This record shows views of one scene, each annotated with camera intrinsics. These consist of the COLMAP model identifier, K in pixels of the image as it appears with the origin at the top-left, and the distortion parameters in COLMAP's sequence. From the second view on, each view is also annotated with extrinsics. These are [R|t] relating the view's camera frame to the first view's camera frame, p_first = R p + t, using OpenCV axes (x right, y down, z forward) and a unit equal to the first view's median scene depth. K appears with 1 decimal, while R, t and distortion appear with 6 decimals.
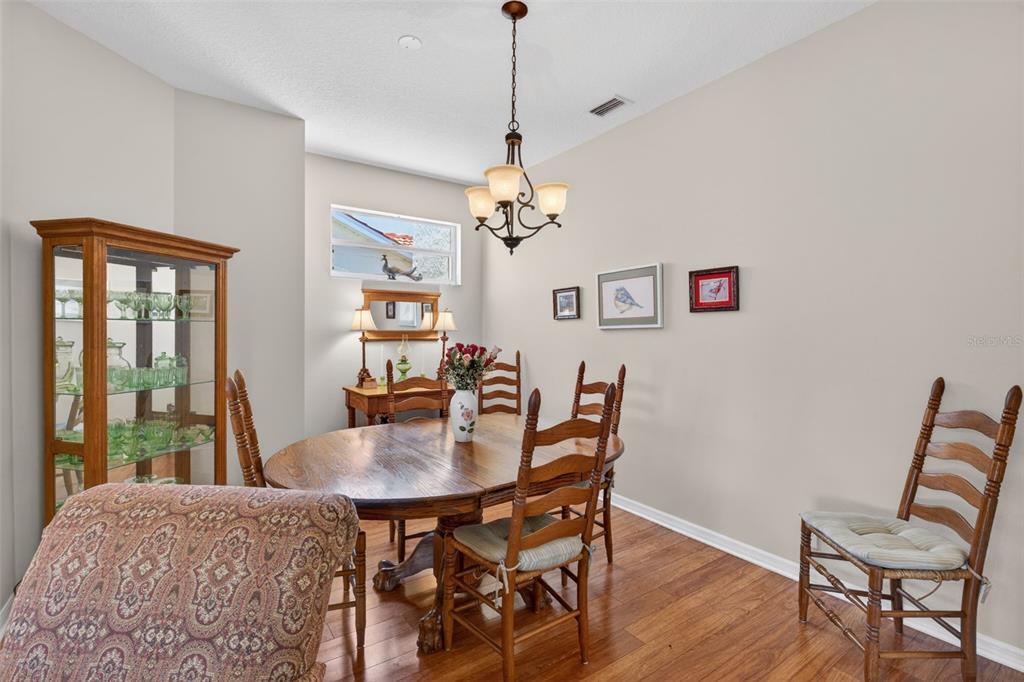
lens RADIAL K [[465.5, 0, 506.2], [0, 465.5, 335.4], [0, 0, 1]] dist [-0.002757, -0.000733]
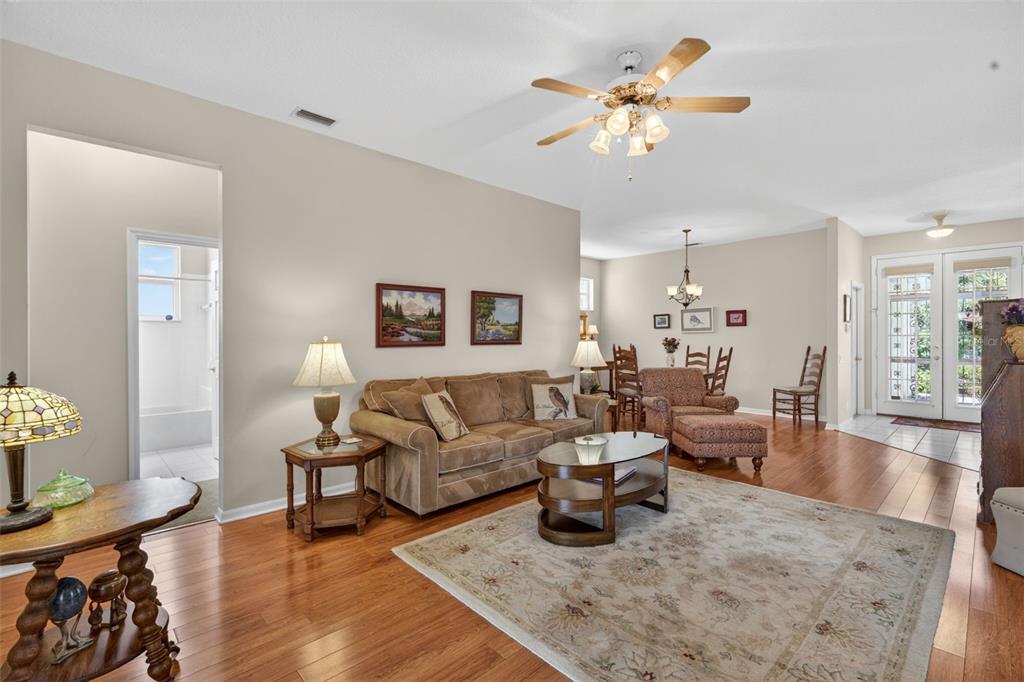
lens RADIAL K [[456.4, 0, 511.0], [0, 456.4, 334.1], [0, 0, 1]] dist [-0.002151, -0.001389]
pose [[0.987798, -0.007862, 0.155540, -1.317176], [0.009767, 0.999886, -0.011486, 0.014627], [-0.155432, 0.012865, 0.987763, -1.481978]]
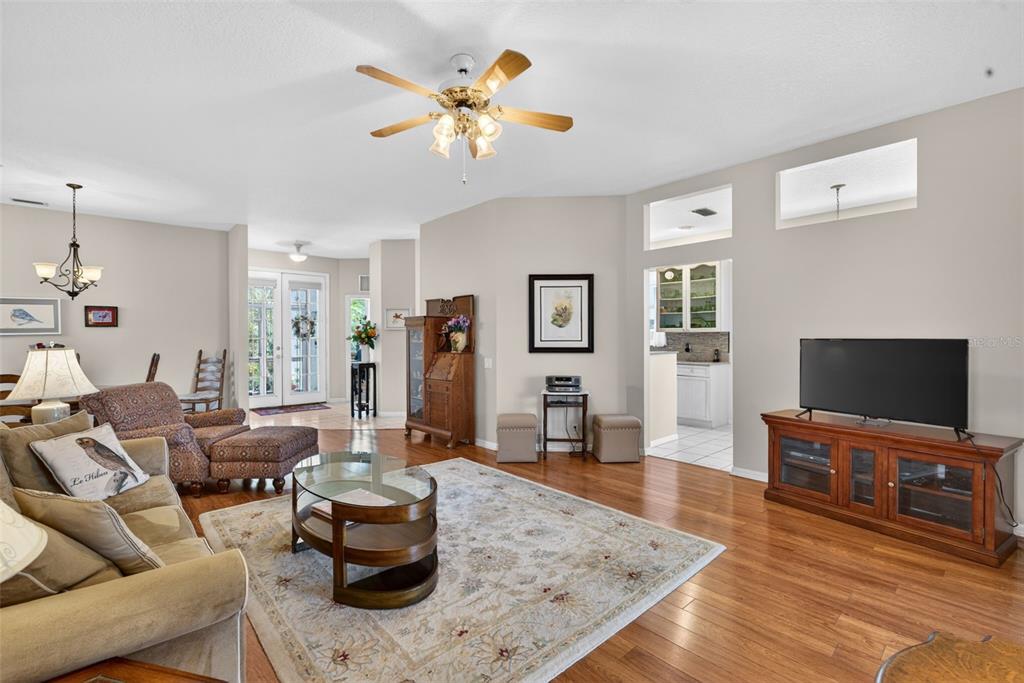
lens RADIAL K [[453.7, 0, 512.8], [0, 453.7, 339.3], [0, 0, 1]] dist [-0.003254, -0.000604]
pose [[-0.135500, -0.011973, 0.990705, -1.869406], [0.011997, 0.999834, 0.013724, -0.000859], [-0.990705, 0.013745, -0.135334, -0.565303]]
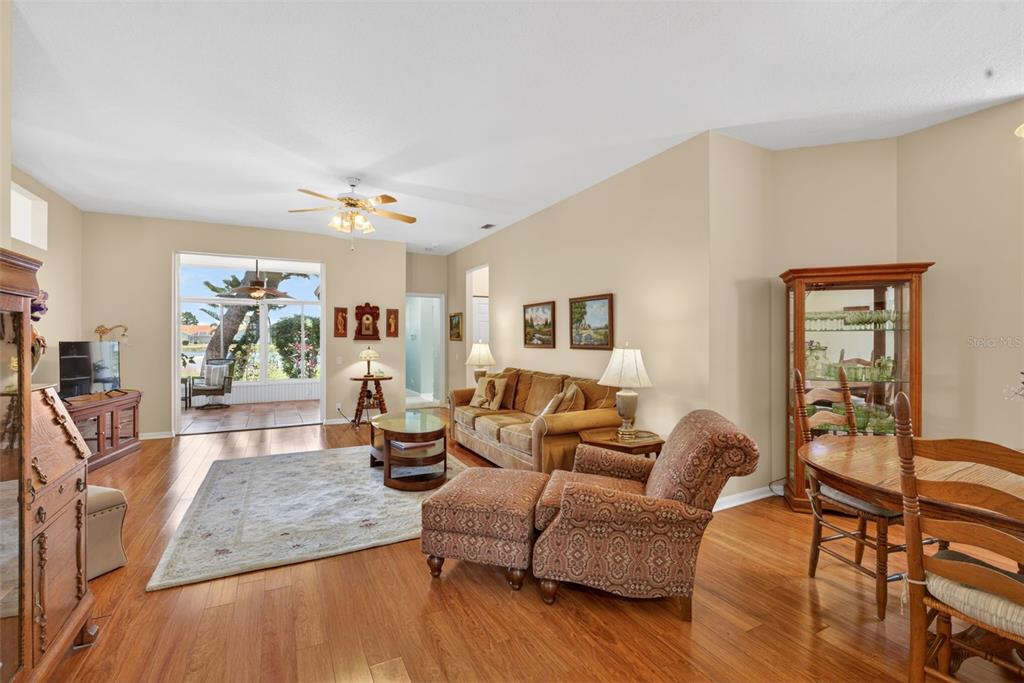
lens RADIAL K [[449.9, 0, 513.4], [0, 449.9, 338.5], [0, 0, 1]] dist [-0.000214, -0.000111]
pose [[-0.115058, -0.007062, -0.993334, 0.599417], [-0.009545, 0.999936, -0.006003, 0.007017], [0.993313, 0.008791, -0.115118, 0.162553]]
